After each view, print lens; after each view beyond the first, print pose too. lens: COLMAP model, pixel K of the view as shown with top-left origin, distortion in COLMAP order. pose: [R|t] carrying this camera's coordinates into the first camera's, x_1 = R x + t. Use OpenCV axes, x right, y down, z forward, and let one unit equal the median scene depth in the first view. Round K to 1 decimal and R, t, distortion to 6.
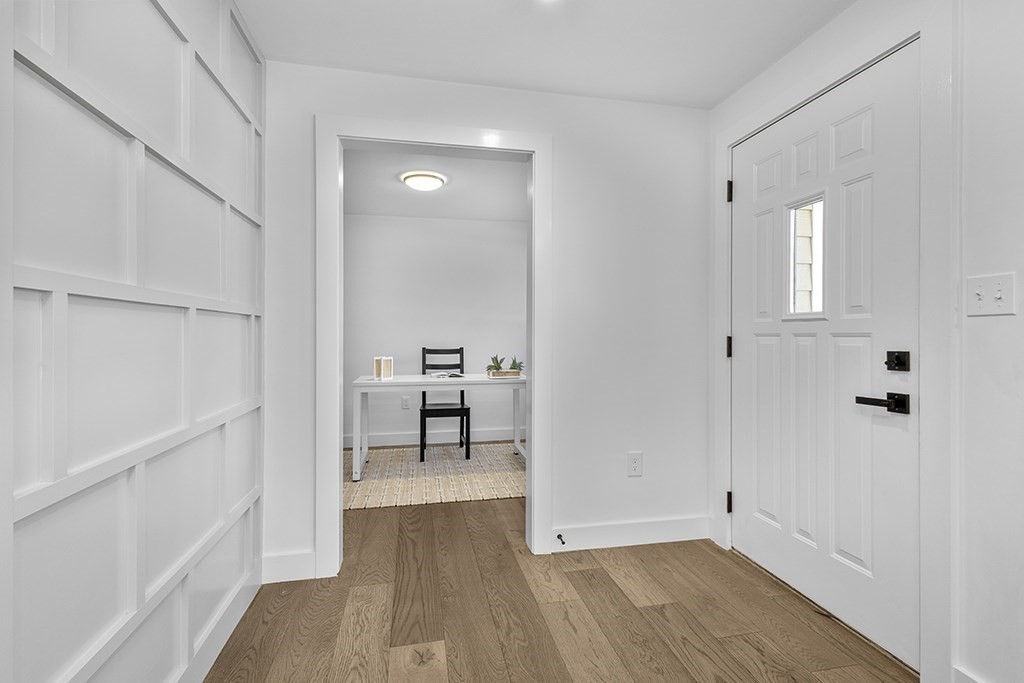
lens RADIAL K [[473.0, 0, 510.7], [0, 473.0, 344.8], [0, 0, 1]] dist [0.009905, -0.002963]
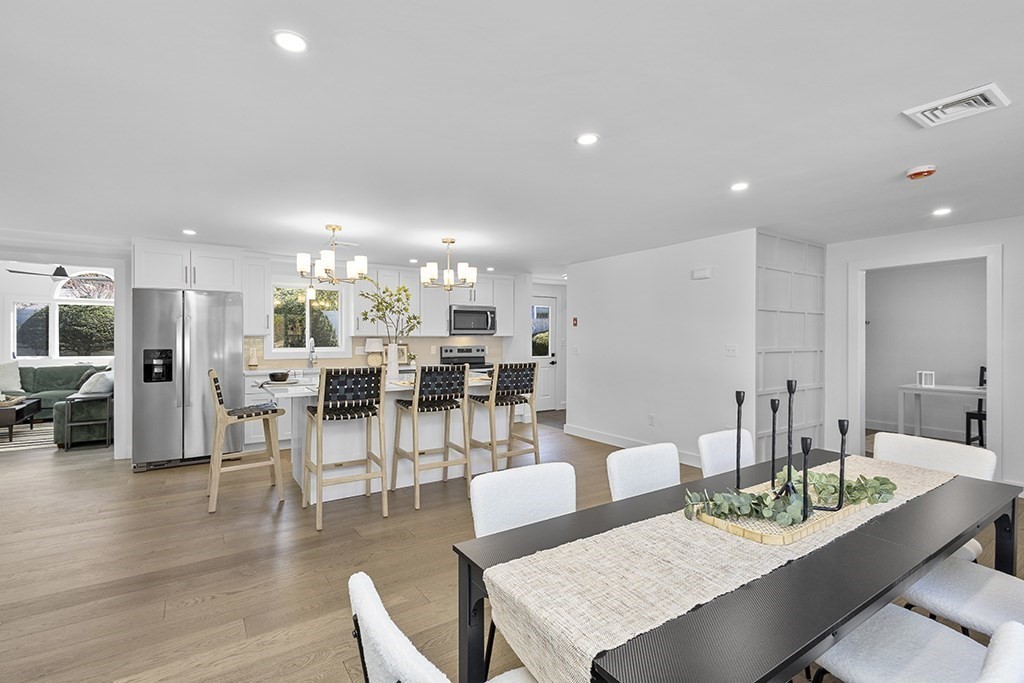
lens RADIAL K [[473.0, 0, 520.1], [0, 473.0, 341.4], [0, 0, 1]] dist [0.009905, -0.002963]
pose [[0.387900, 0.003513, -0.921695, 0.638689], [-0.018926, 0.999812, -0.004155, -0.039504], [0.921507, 0.019055, 0.387894, -0.792124]]
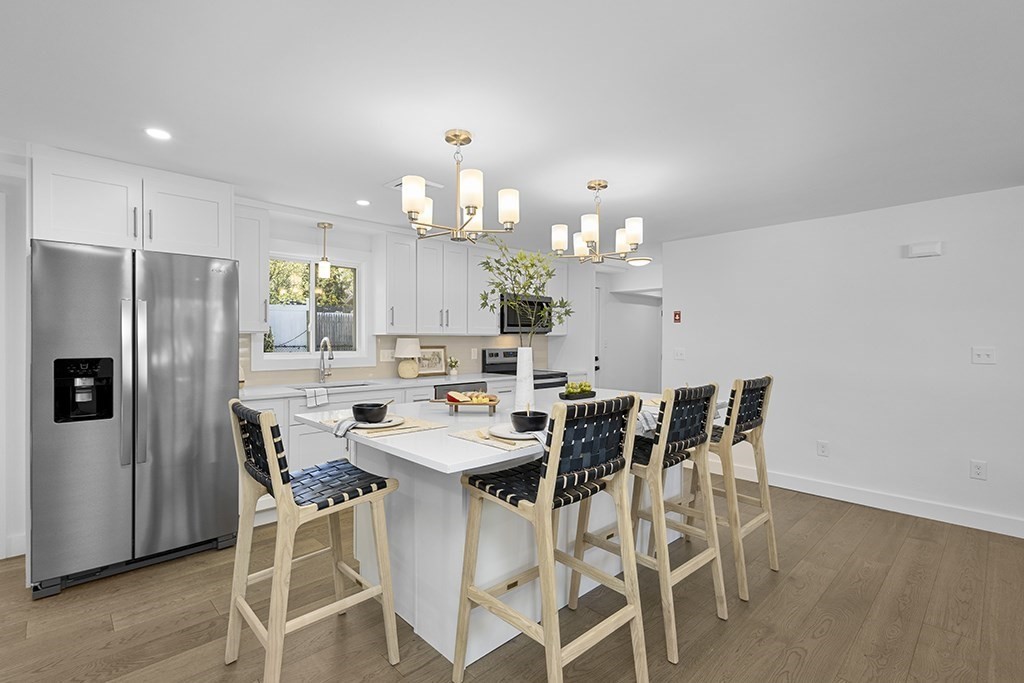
lens RADIAL K [[473.0, 0, 513.4], [0, 473.0, 342.4], [0, 0, 1]] dist [0.009905, -0.002963]
pose [[0.533993, 0.004631, -0.845477, -0.005500], [-0.017360, 0.999834, -0.005488, -0.034951], [0.845311, 0.017608, 0.533984, -1.033645]]
